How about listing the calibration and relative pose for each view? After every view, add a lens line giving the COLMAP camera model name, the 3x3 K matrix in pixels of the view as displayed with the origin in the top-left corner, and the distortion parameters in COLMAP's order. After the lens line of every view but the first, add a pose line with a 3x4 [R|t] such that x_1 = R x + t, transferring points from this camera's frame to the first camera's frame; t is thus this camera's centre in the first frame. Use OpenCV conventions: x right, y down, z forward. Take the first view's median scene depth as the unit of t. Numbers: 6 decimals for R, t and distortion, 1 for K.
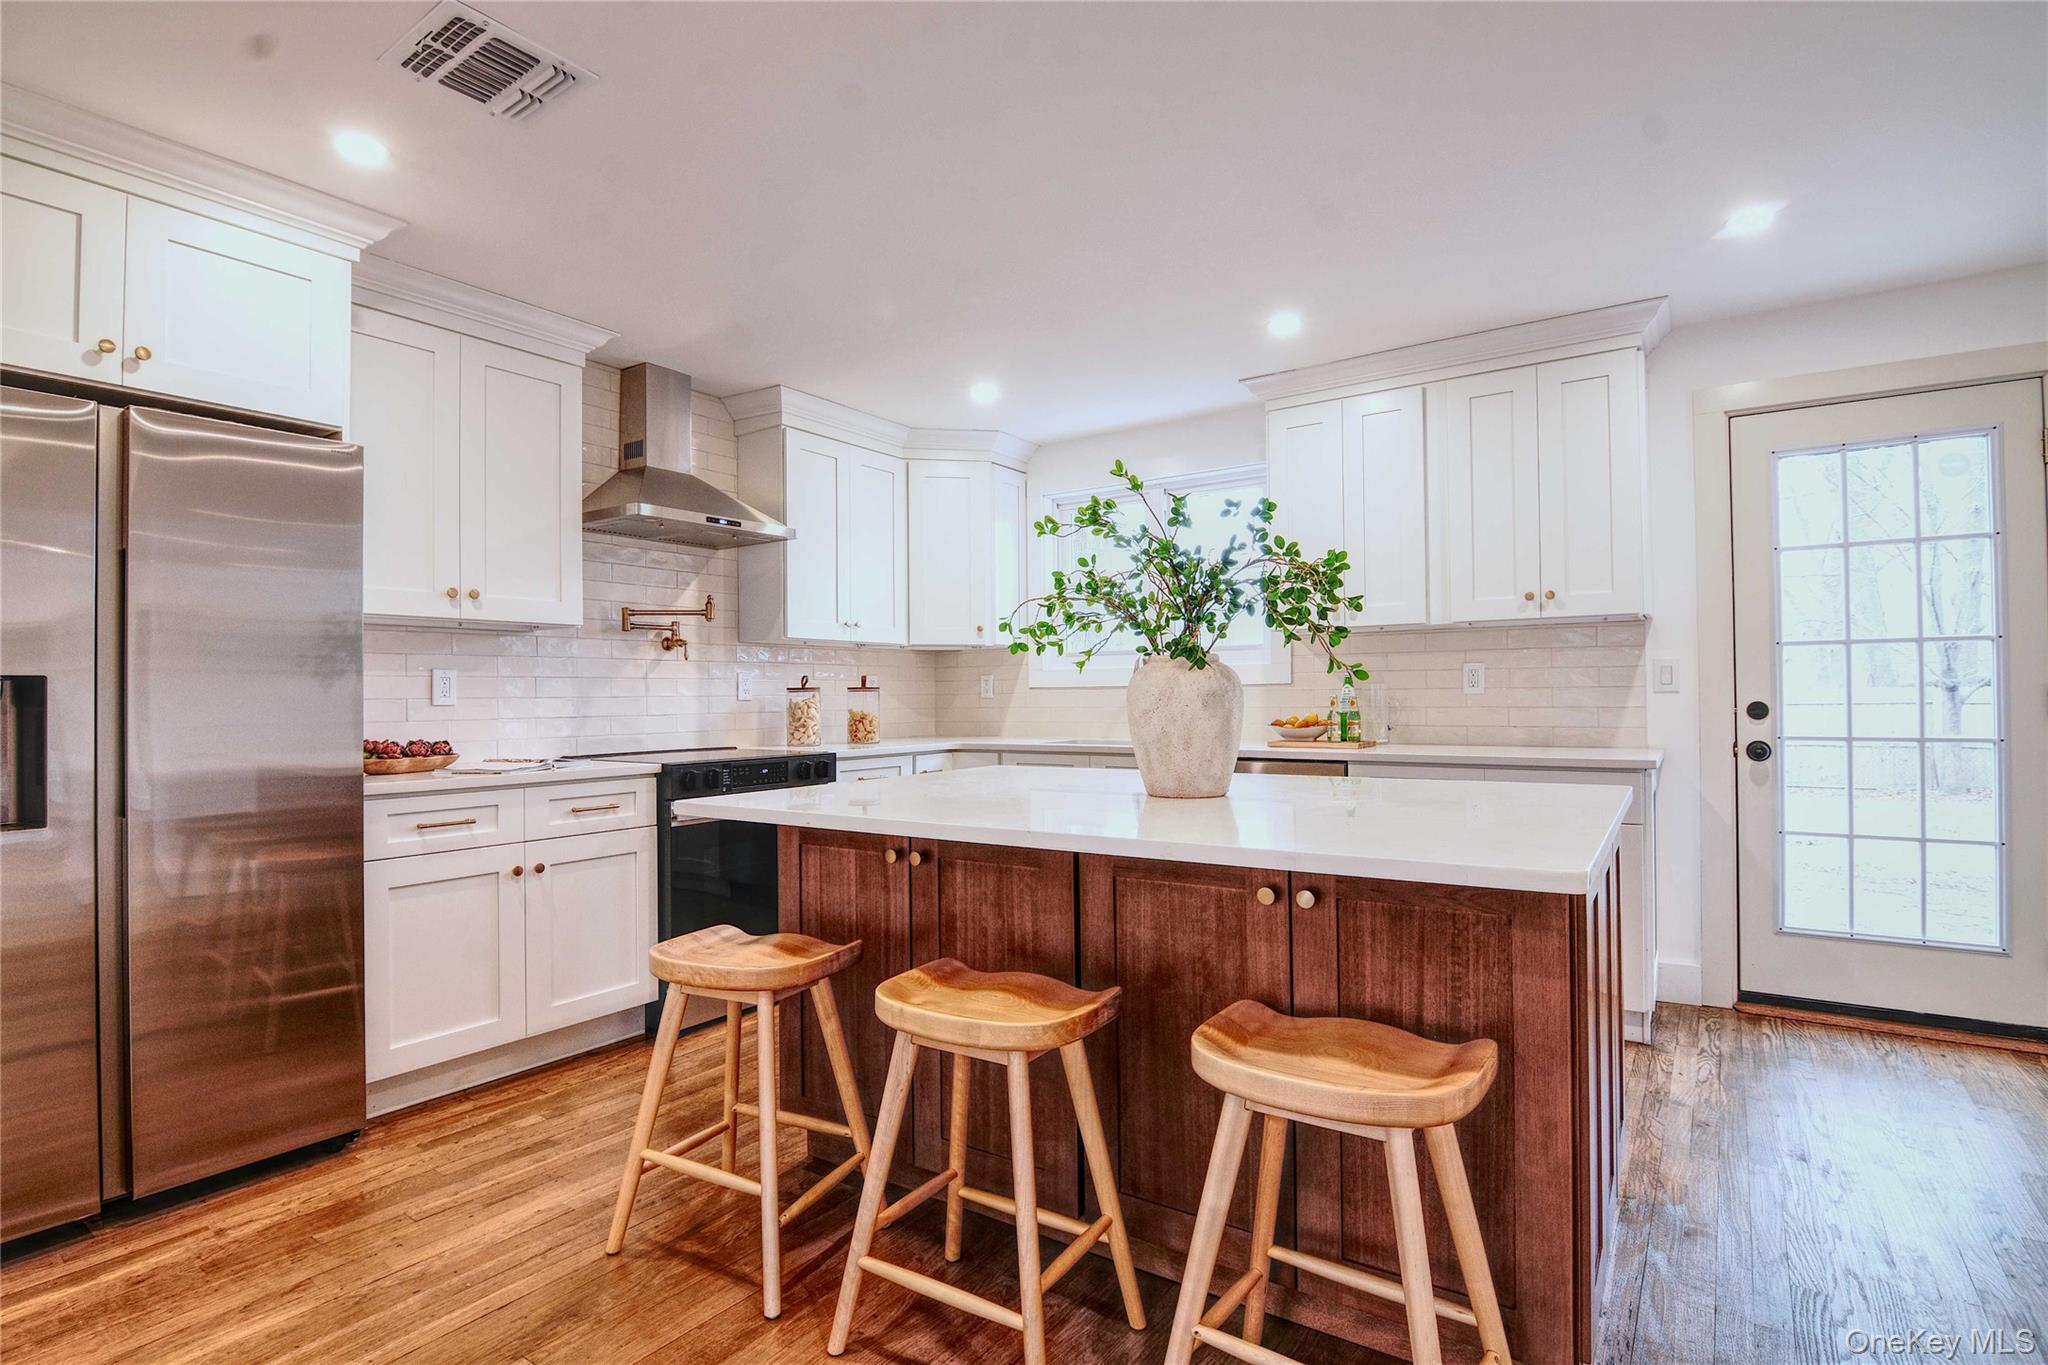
lens RADIAL K [[993.2, 0, 1024.7], [0, 993.2, 674.2], [0, 0, 1]] dist [-0.013098, -0.006054]
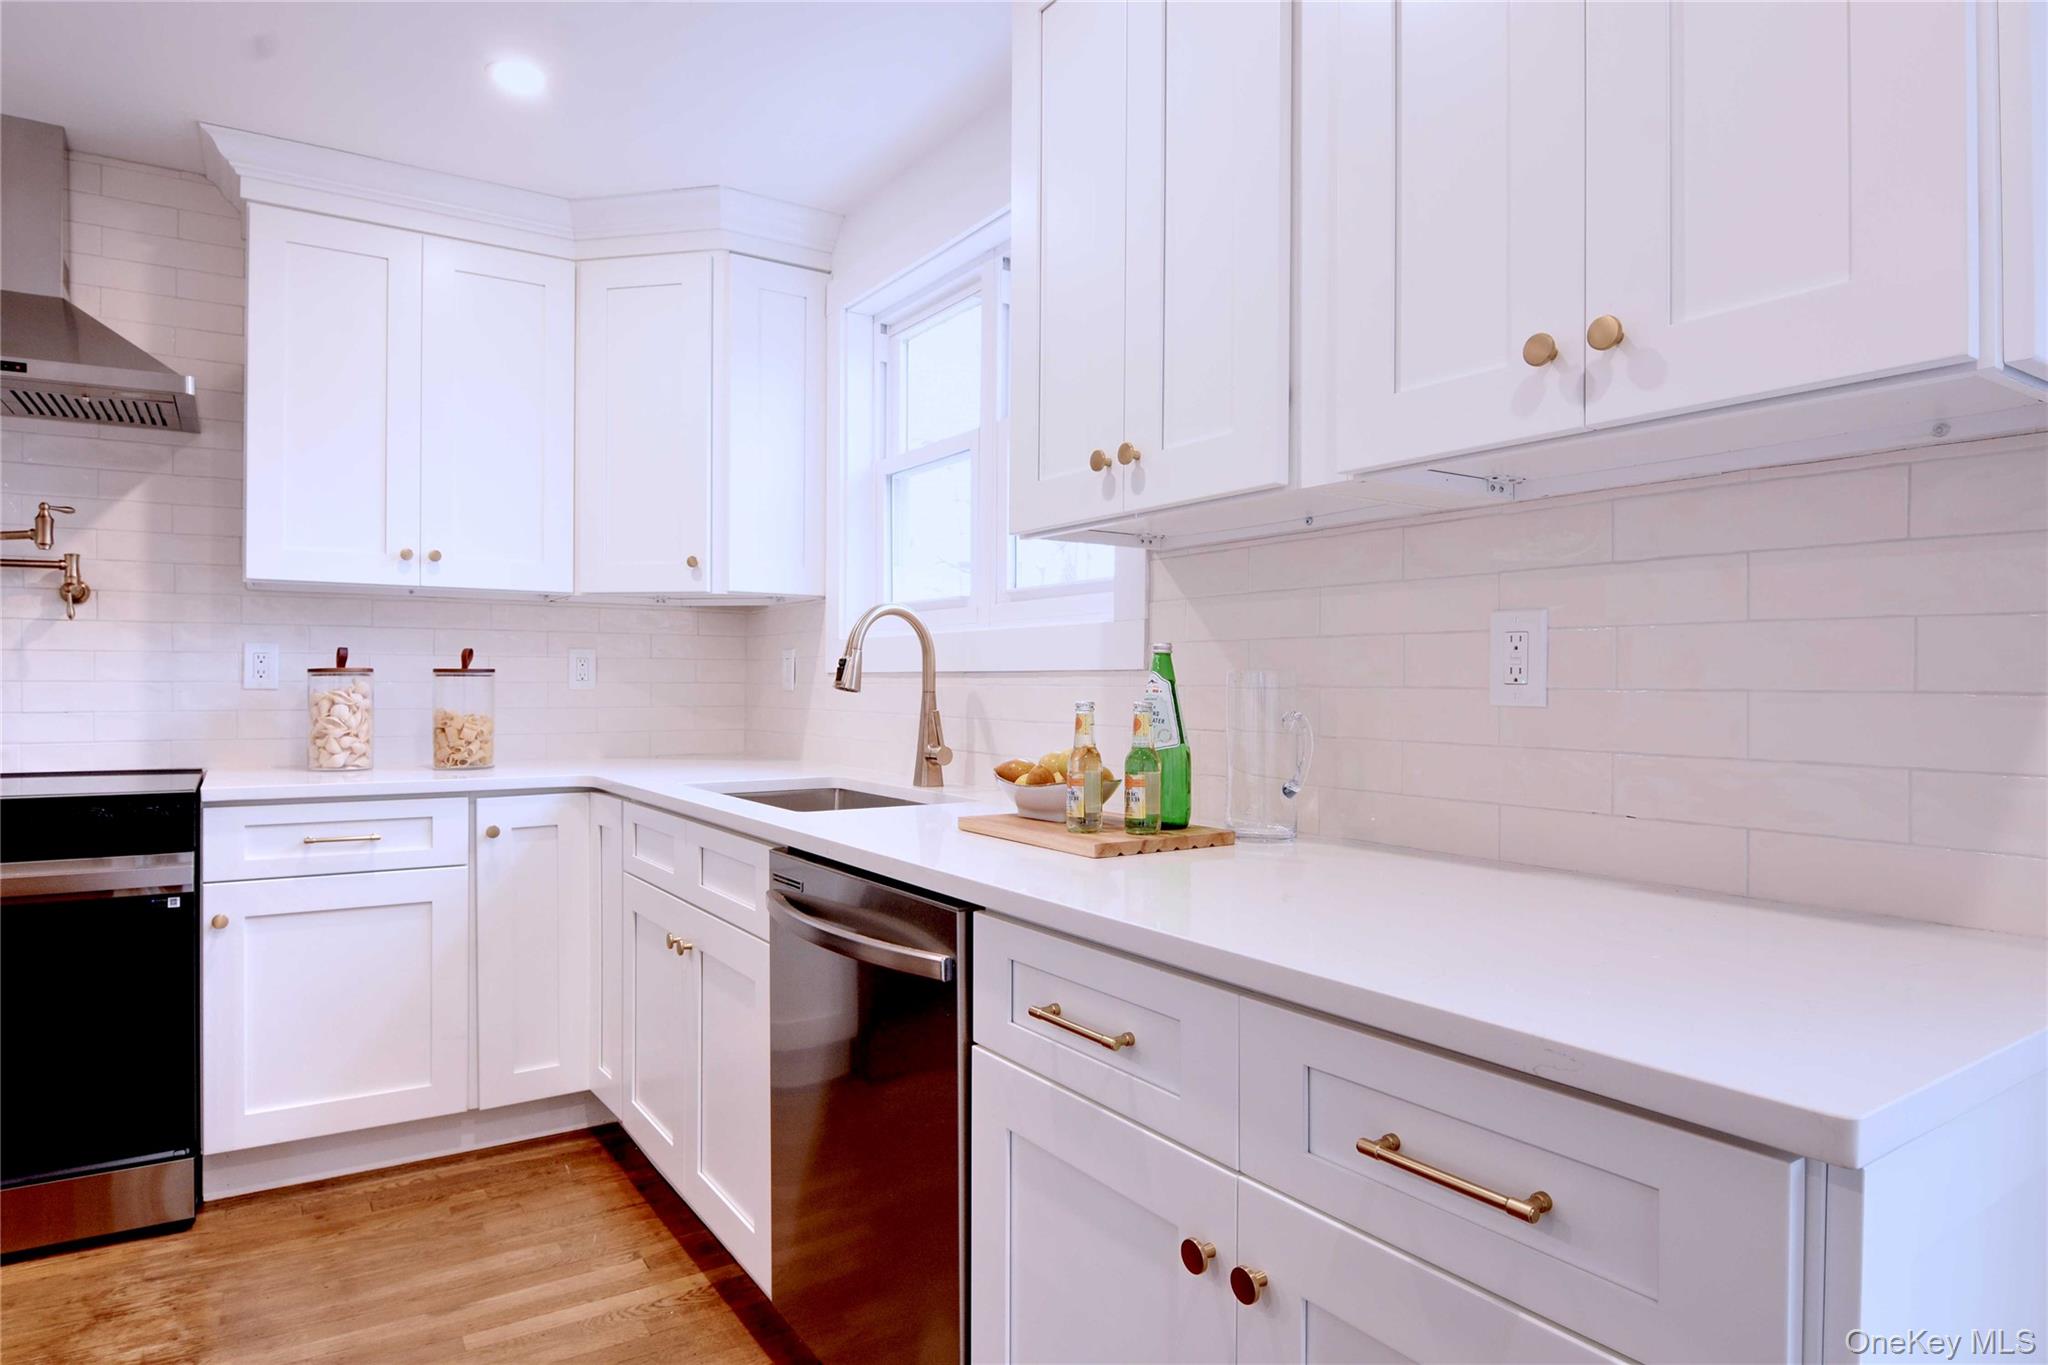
lens RADIAL K [[1170.3, 0, 1033.4], [0, 1170.3, 689.6], [0, 0, 1]] dist [-0.028948, -0.002078]
pose [[0.932727, 0.016559, -0.360204, 0.446893], [-0.005400, 0.999474, 0.031965, 0.002703], [0.360544, -0.027869, 0.932326, 0.592998]]
